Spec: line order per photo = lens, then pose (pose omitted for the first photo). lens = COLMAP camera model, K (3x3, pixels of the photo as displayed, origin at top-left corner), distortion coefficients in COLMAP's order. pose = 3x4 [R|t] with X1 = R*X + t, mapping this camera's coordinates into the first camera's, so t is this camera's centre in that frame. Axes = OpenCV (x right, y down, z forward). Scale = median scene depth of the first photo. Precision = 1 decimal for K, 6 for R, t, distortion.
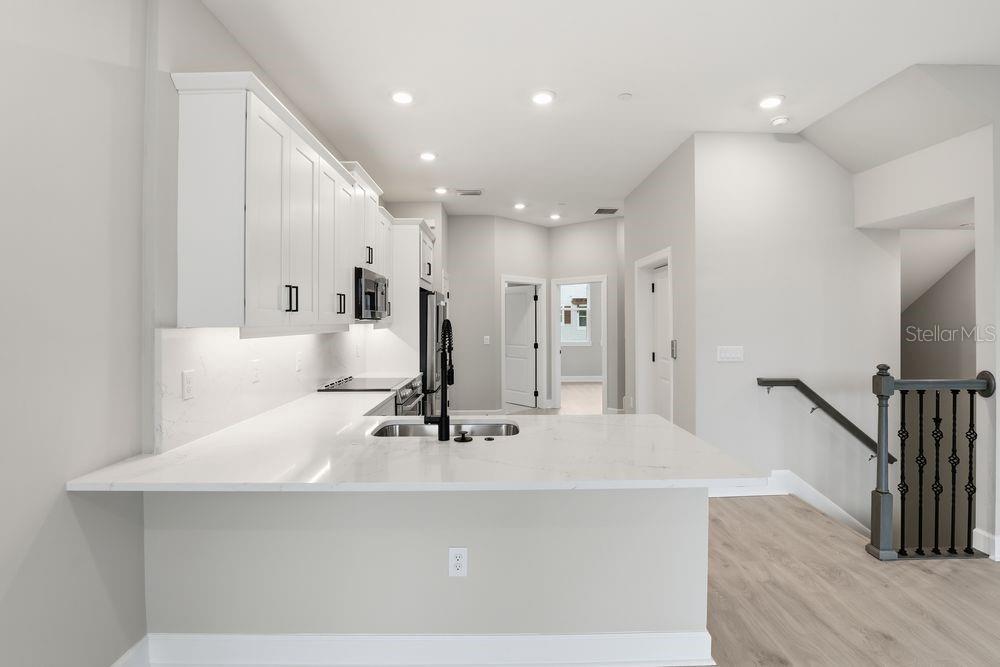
lens RADIAL K [[473.6, 0, 503.2], [0, 473.6, 317.5], [0, 0, 1]] dist [-0.020875, 0.001315]
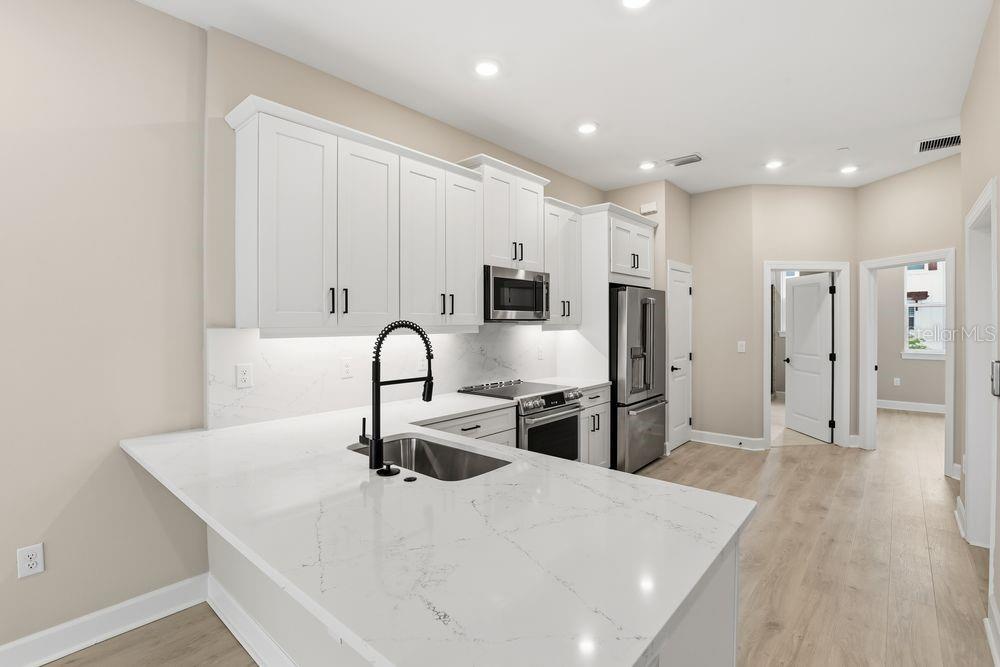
lens RADIAL K [[463.9, 0, 503.1], [0, 463.9, 323.2], [0, 0, 1]] dist [-0.028800, 0.001204]
pose [[0.741328, 0.002429, -0.671138, 0.330530], [0.004498, 0.999953, 0.008587, 0.001530], [0.671127, -0.009385, 0.741283, 0.320785]]
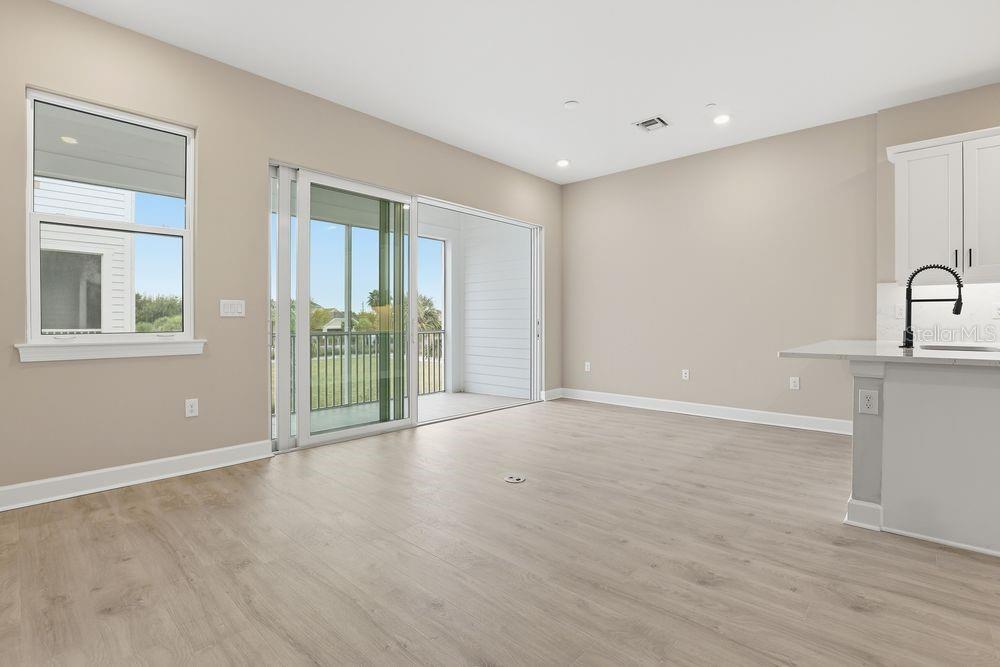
lens RADIAL K [[465.0, 0, 508.8], [0, 465.0, 318.0], [0, 0, 1]] dist [-0.015820, 0.000025]
pose [[-0.677994, -0.001872, -0.735065, 1.026337], [0.004161, 0.999971, -0.006384, 0.099001], [0.735055, -0.007387, -0.677967, 0.609782]]
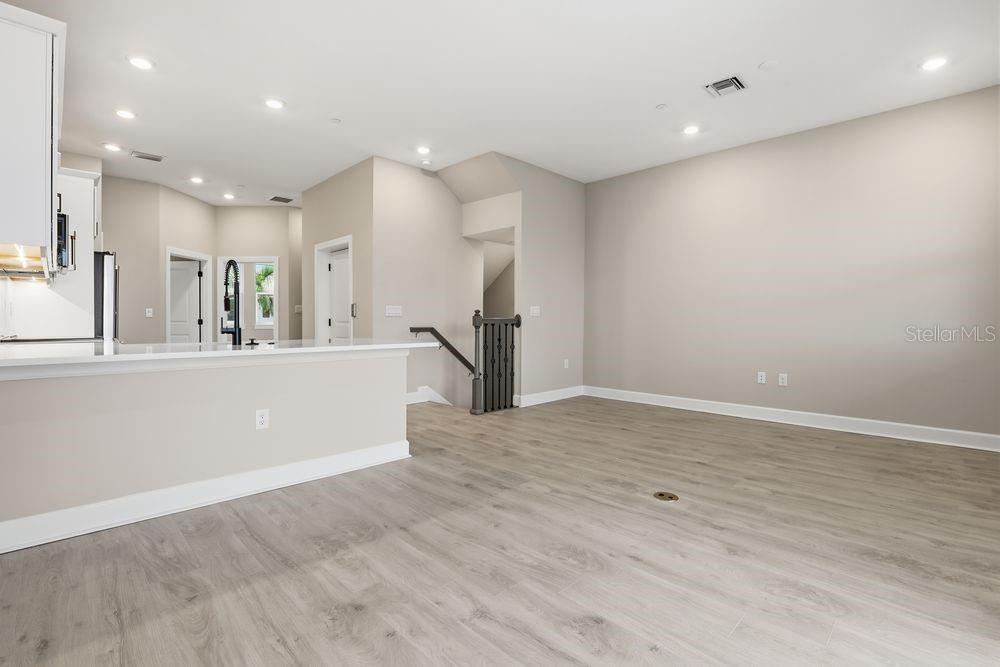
lens RADIAL K [[463.9, 0, 503.1], [0, 463.9, 323.2], [0, 0, 1]] dist [-0.028800, 0.001204]
pose [[0.722564, -0.001994, 0.691301, -0.280698], [-0.005955, 0.999941, 0.009109, 0.101324], [-0.691278, -0.010698, 0.722510, -0.291527]]
